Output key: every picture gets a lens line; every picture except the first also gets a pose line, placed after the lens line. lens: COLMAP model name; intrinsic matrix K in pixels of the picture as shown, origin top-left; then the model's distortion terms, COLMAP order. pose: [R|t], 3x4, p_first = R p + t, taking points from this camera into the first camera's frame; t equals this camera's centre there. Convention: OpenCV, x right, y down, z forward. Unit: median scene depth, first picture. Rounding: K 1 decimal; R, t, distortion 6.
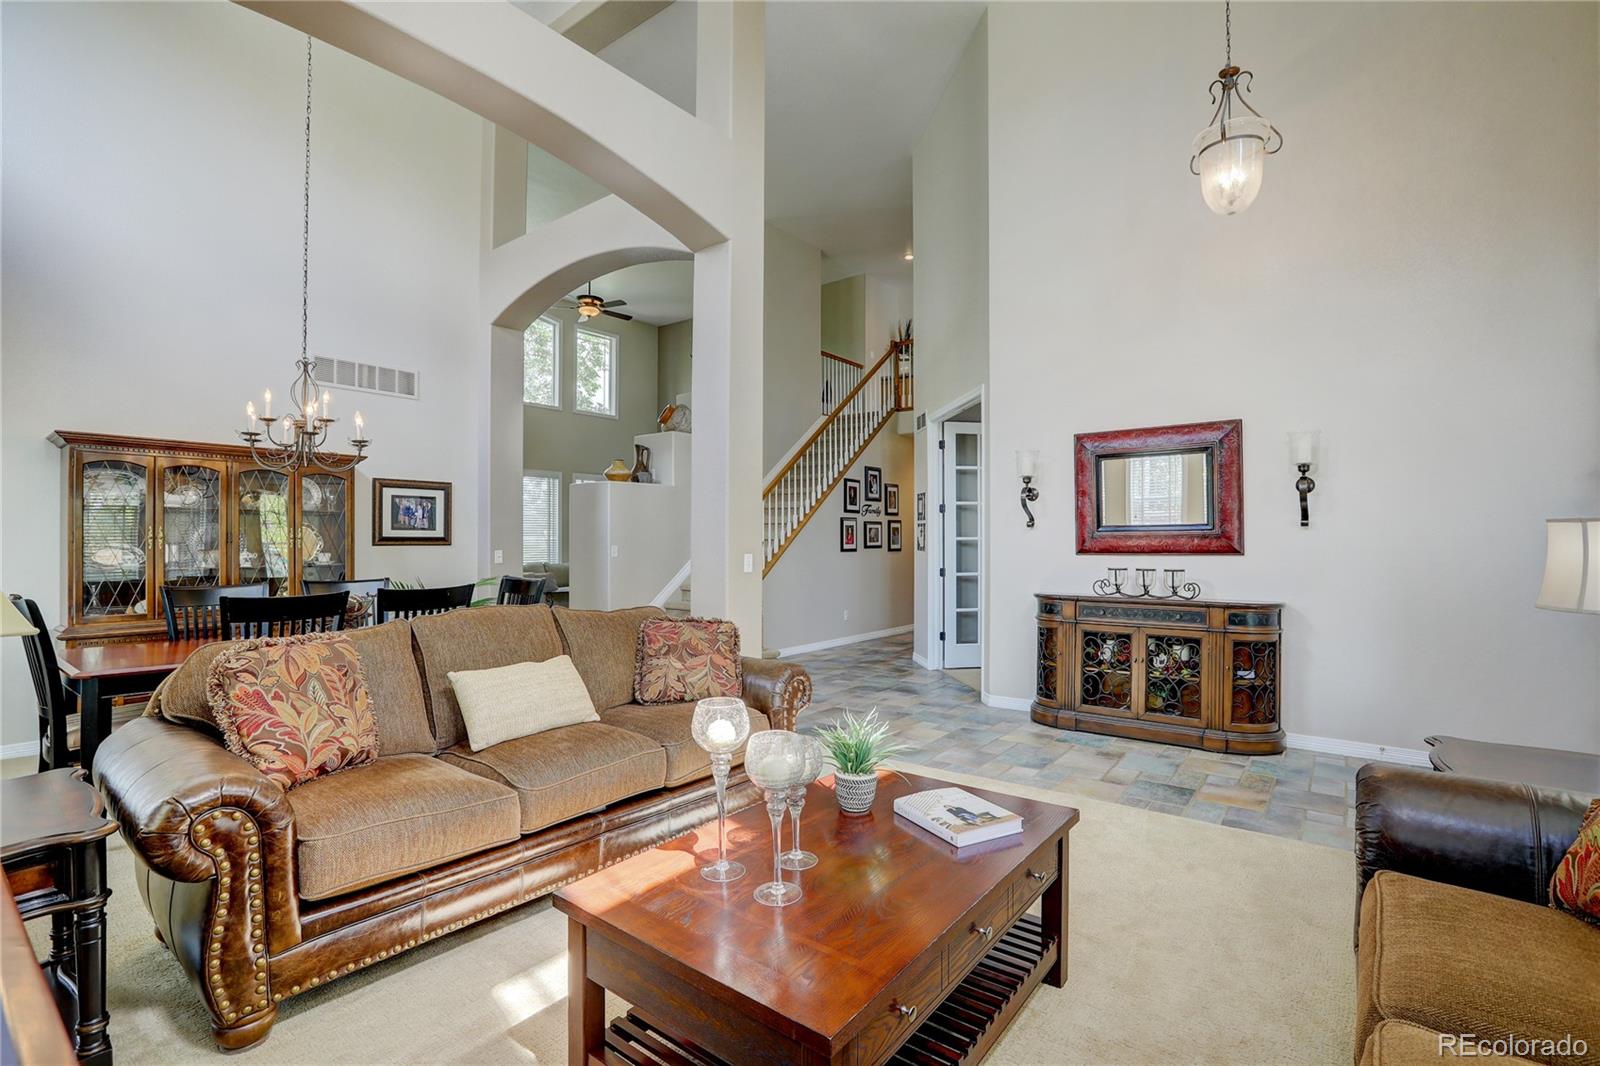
lens RADIAL K [[732.9, 0, 805.8], [0, 732.9, 532.4], [0, 0, 1]] dist [-0.047125, 0.013939]
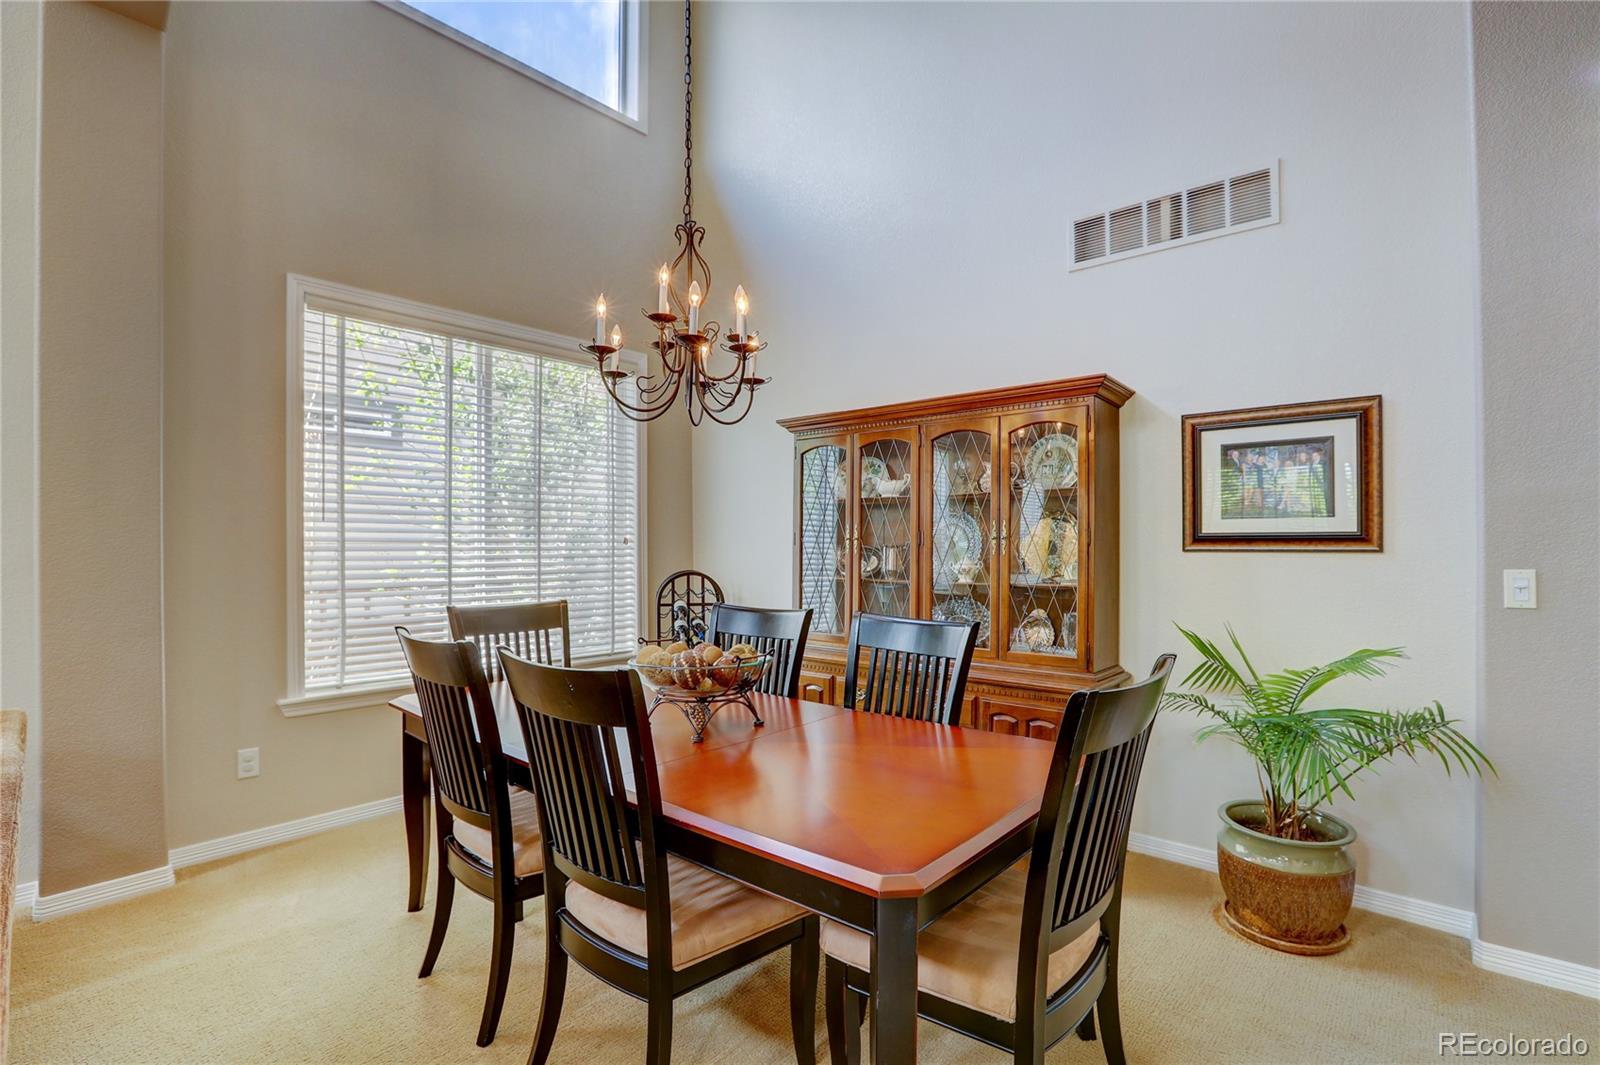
lens RADIAL K [[732.9, 0, 811.6], [0, 732.9, 546.8], [0, 0, 1]] dist [-0.047125, 0.013939]
pose [[-0.052395, 0.003653, -0.998620, -0.104582], [0.013377, 0.999906, 0.002956, 0.011983], [0.998537, -0.013204, -0.052439, 0.920972]]
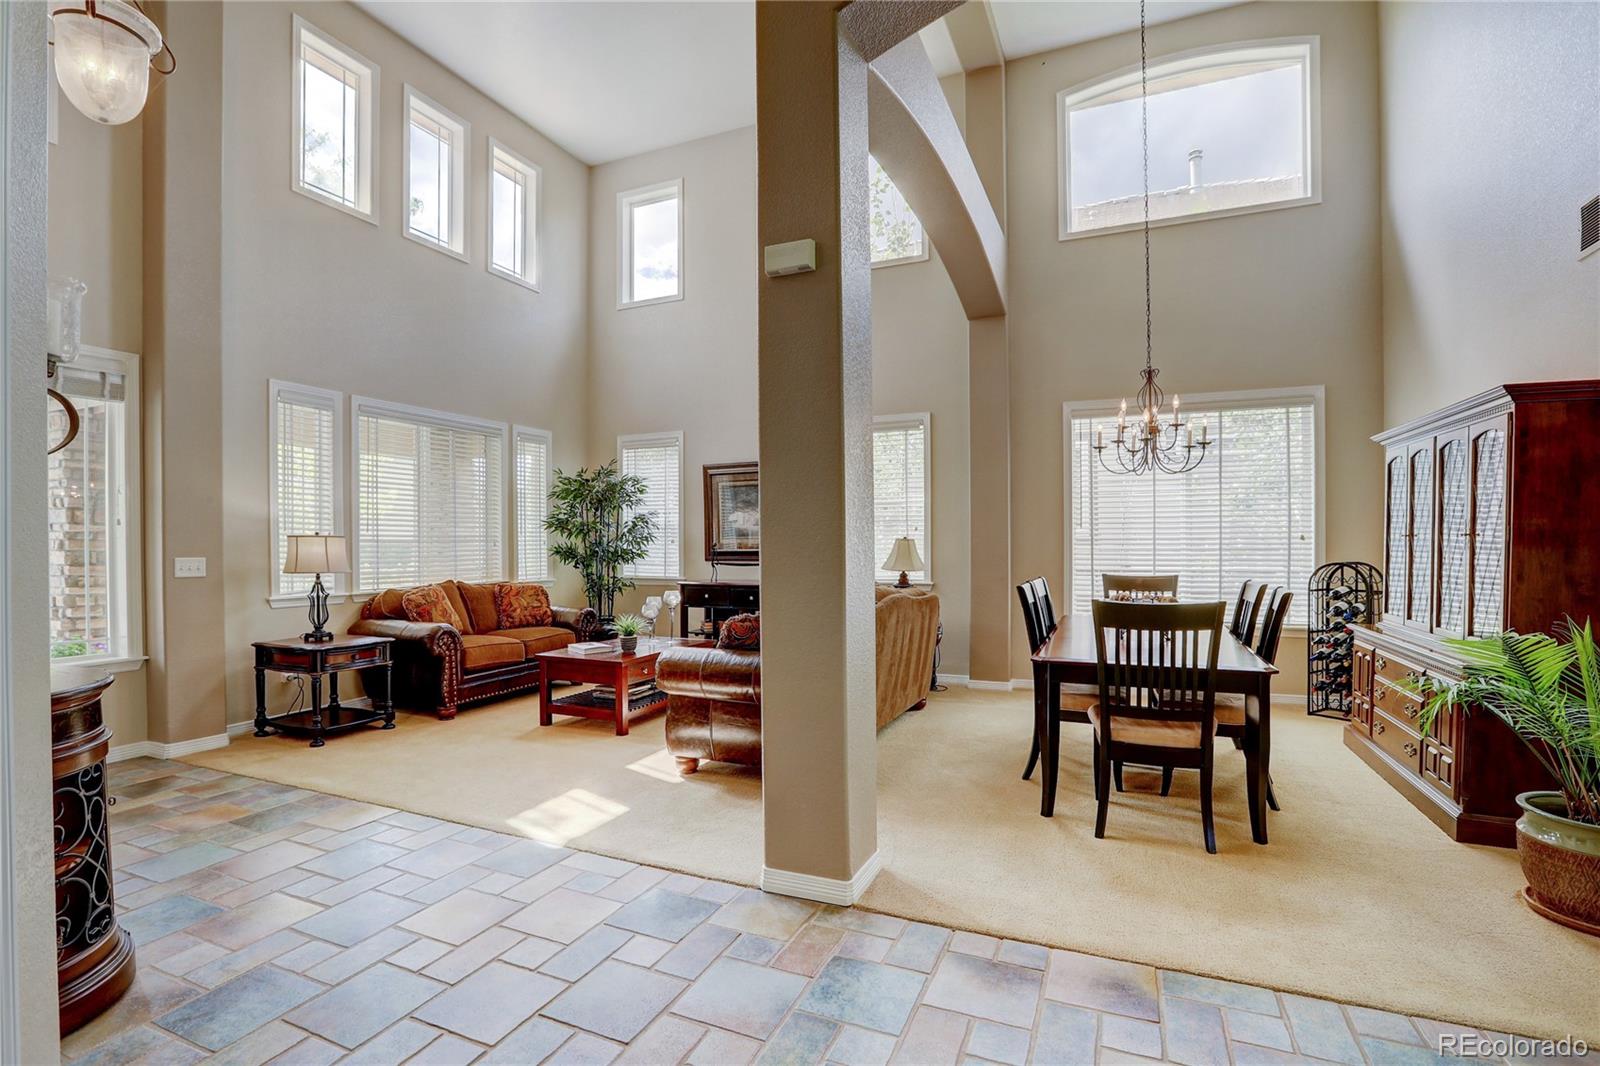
lens RADIAL K [[732.9, 0, 806.6], [0, 732.9, 551.6], [0, 0, 1]] dist [-0.047125, 0.013939]
pose [[-0.965662, 0.007859, -0.259684, 0.054993], [0.007892, 0.999968, 0.000912, 0.019009], [0.259683, -0.001169, -0.965693, 1.552000]]
